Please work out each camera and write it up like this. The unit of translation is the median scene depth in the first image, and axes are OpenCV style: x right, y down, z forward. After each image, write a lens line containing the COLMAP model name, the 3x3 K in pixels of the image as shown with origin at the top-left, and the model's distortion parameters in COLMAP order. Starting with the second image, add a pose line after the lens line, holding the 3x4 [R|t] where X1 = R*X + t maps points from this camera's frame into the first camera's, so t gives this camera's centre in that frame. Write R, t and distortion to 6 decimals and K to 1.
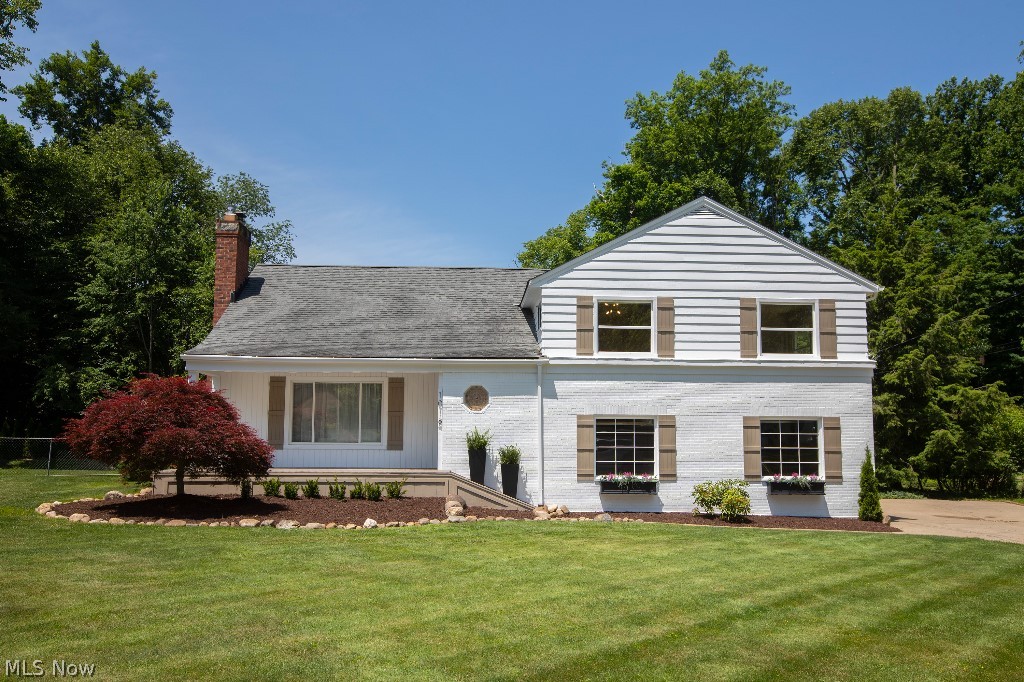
lens RADIAL K [[870.6, 0, 512.0], [0, 870.6, 341.0], [0, 0, 1]] dist [0.003394, 0.001666]
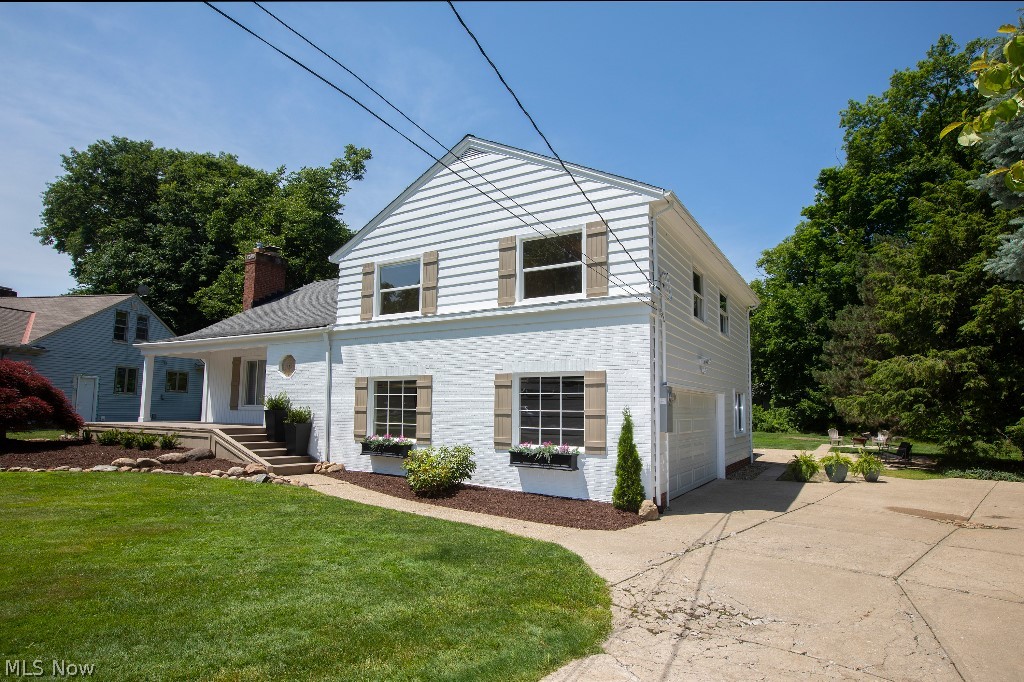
lens RADIAL K [[553.8, 0, 511.7], [0, 553.8, 354.3], [0, 0, 1]] dist [-0.025703, 0.001139]
pose [[0.808748, -0.056568, -0.585428, 0.595057], [0.059550, 0.998125, -0.014179, 0.075367], [0.585132, -0.023395, 0.810600, 0.560096]]
